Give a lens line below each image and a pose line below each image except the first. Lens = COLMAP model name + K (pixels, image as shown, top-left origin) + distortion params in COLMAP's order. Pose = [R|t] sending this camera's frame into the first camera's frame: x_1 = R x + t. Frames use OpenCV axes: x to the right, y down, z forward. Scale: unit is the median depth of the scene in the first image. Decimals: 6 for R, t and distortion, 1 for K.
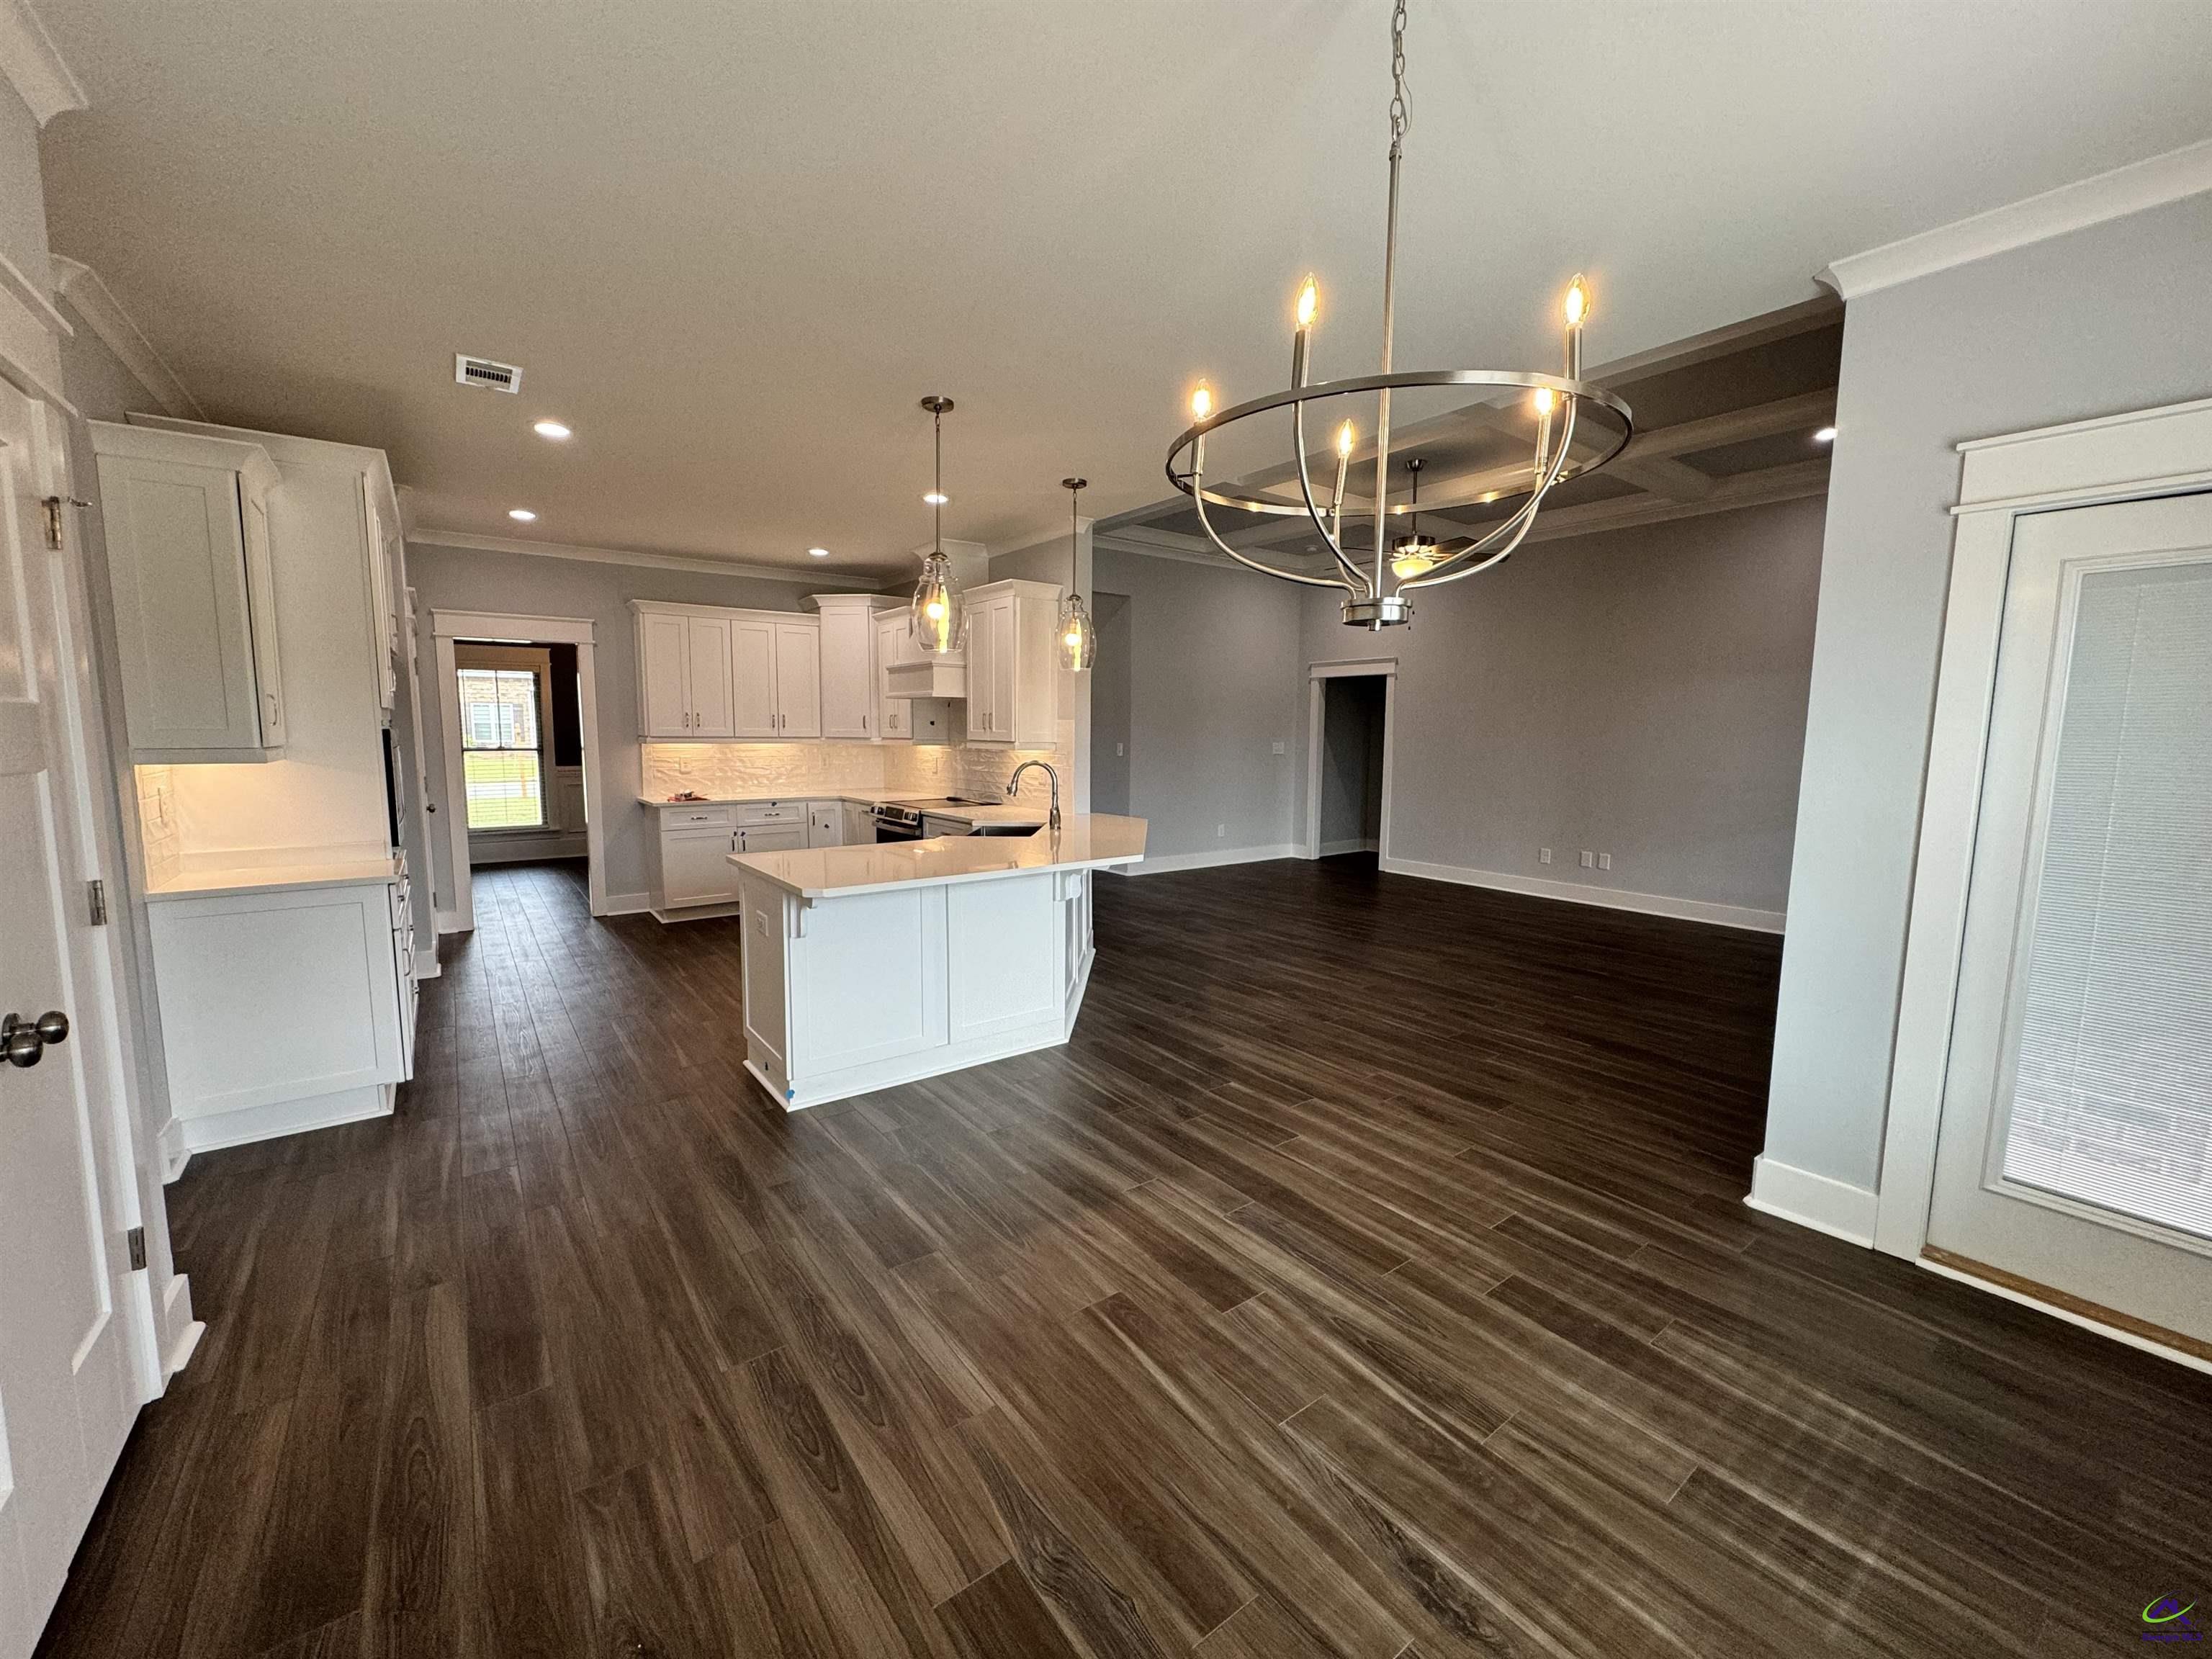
lens RADIAL K [[875.4, 0, 1105.6], [0, 875.4, 824.2], [0, 0, 1]] dist [0.001098, 0.000391]
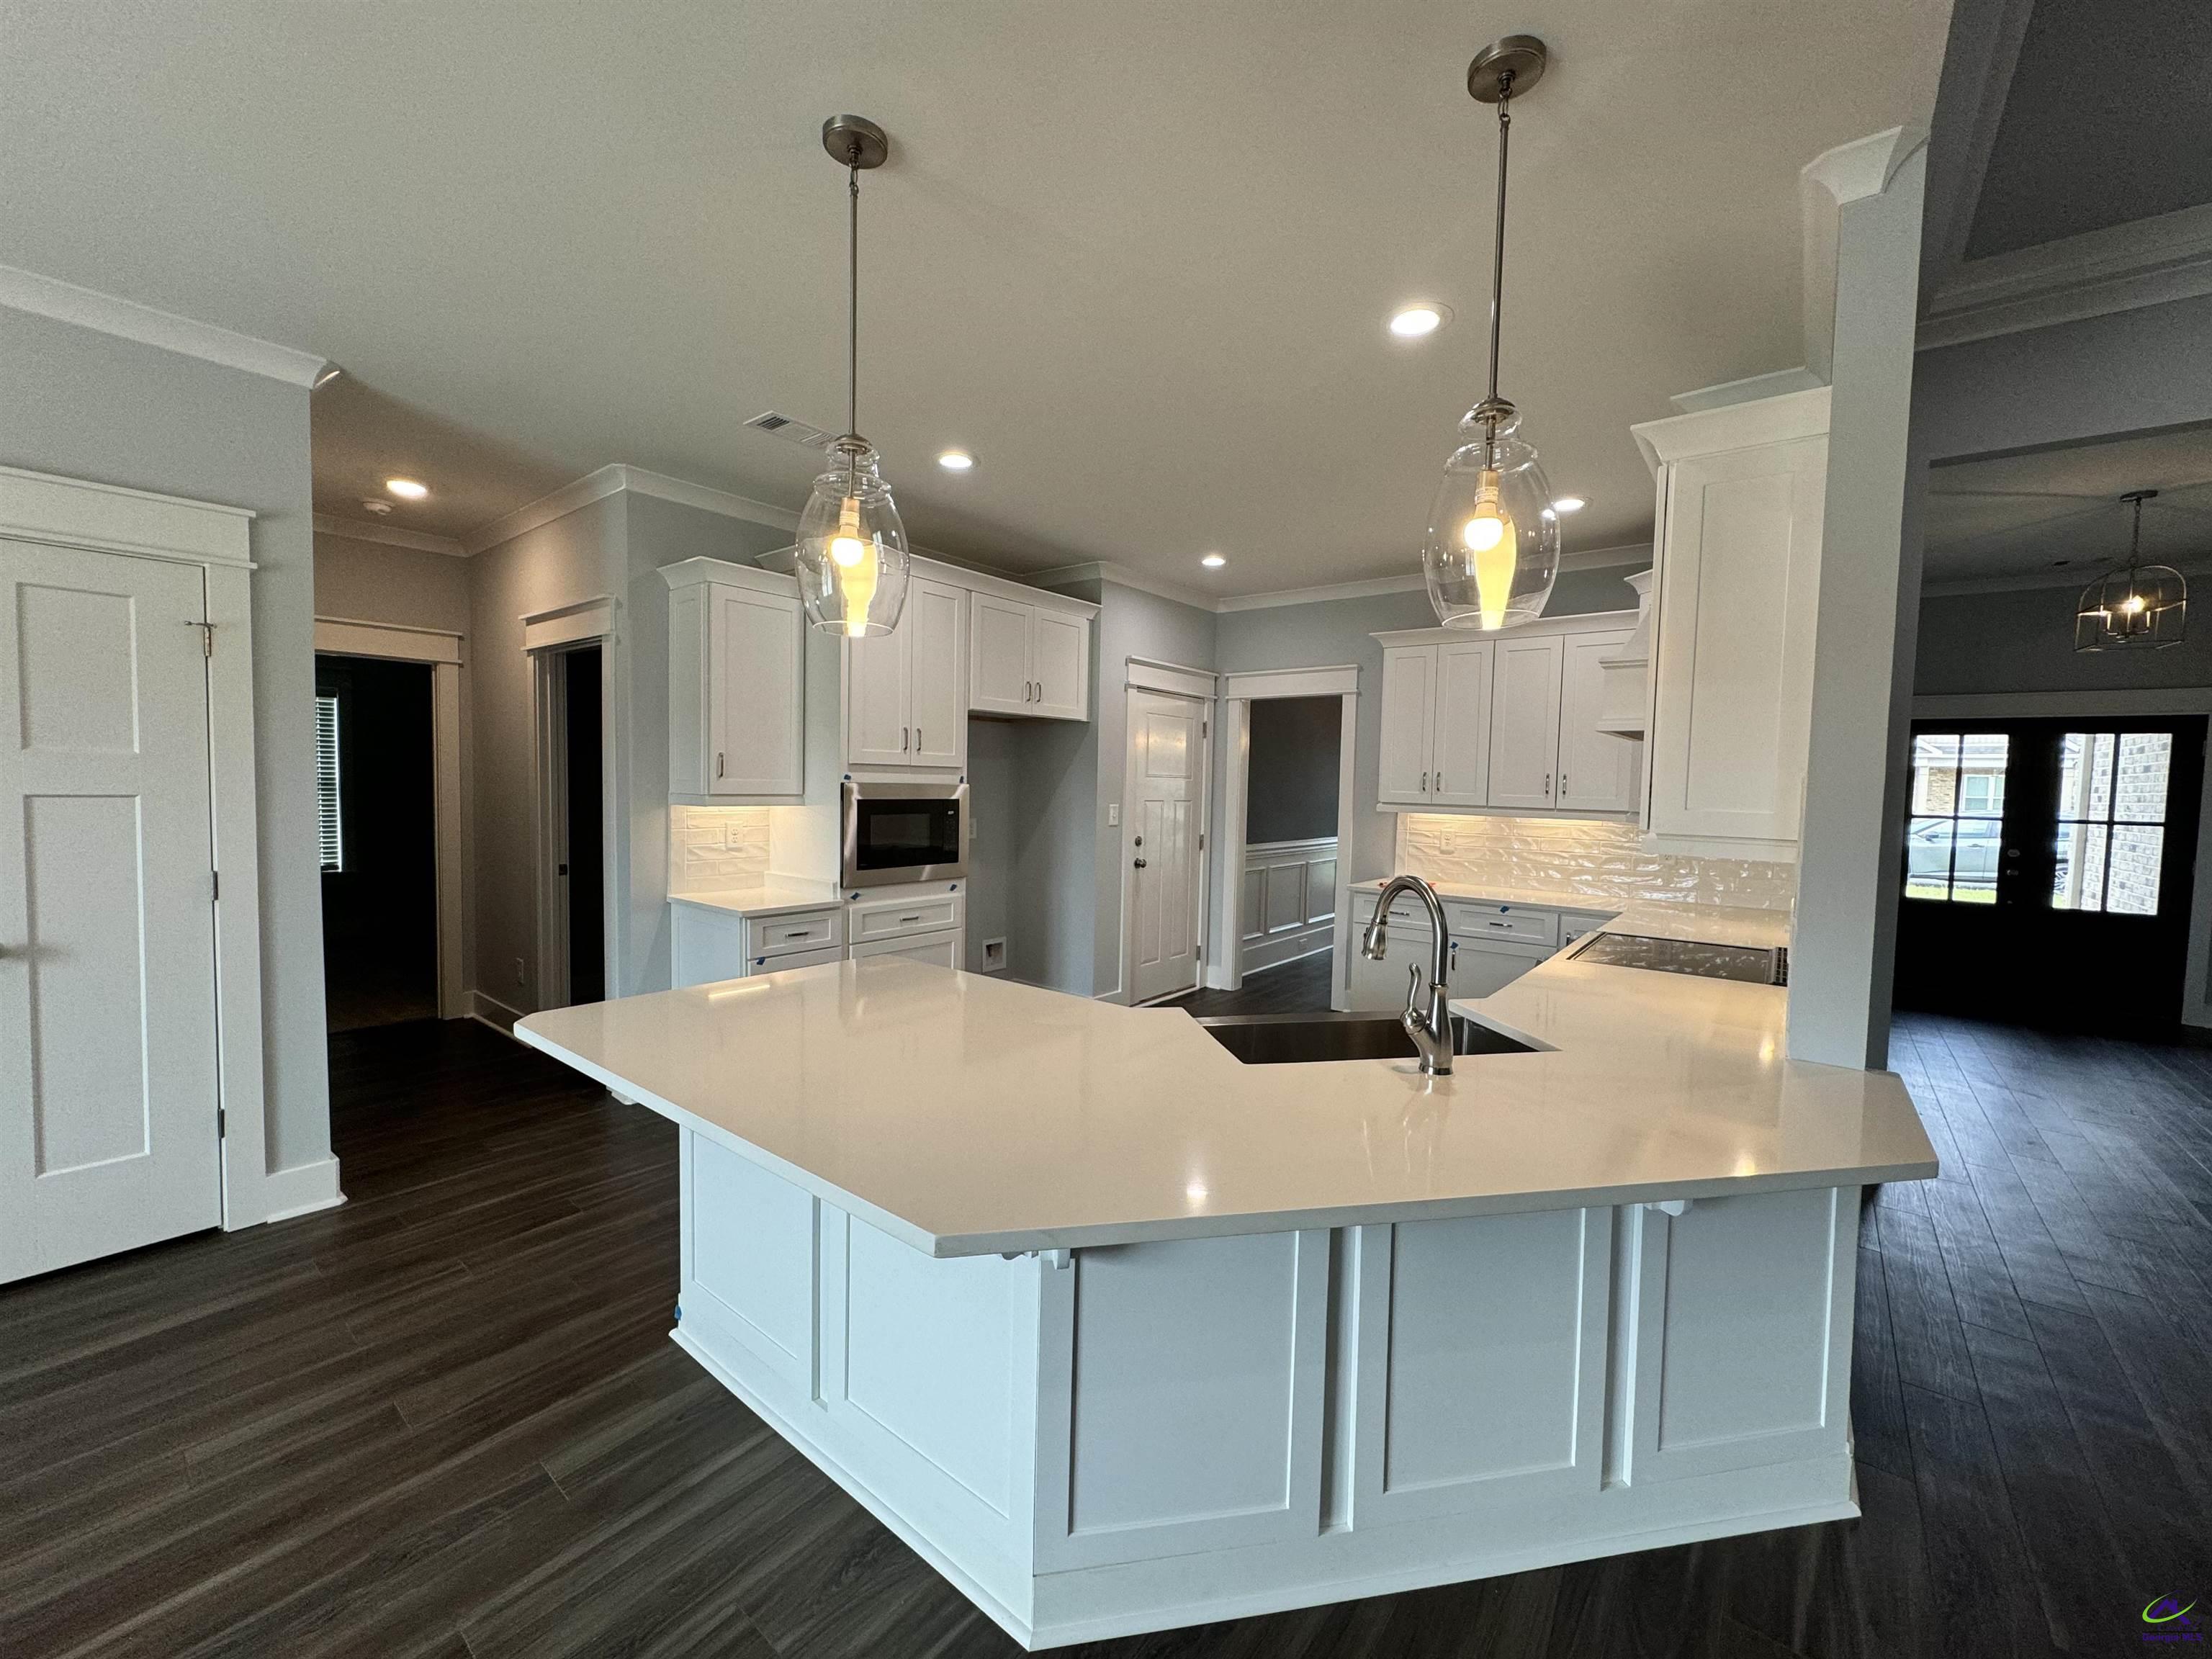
lens RADIAL K [[875.4, 0, 1105.6], [0, 875.4, 824.2], [0, 0, 1]] dist [0.001098, 0.000391]
pose [[0.250920, 0.049110, -0.966761, 0.189360], [-0.127634, 0.991671, 0.017248, -0.063484], [0.959556, 0.119064, 0.255098, 0.577029]]
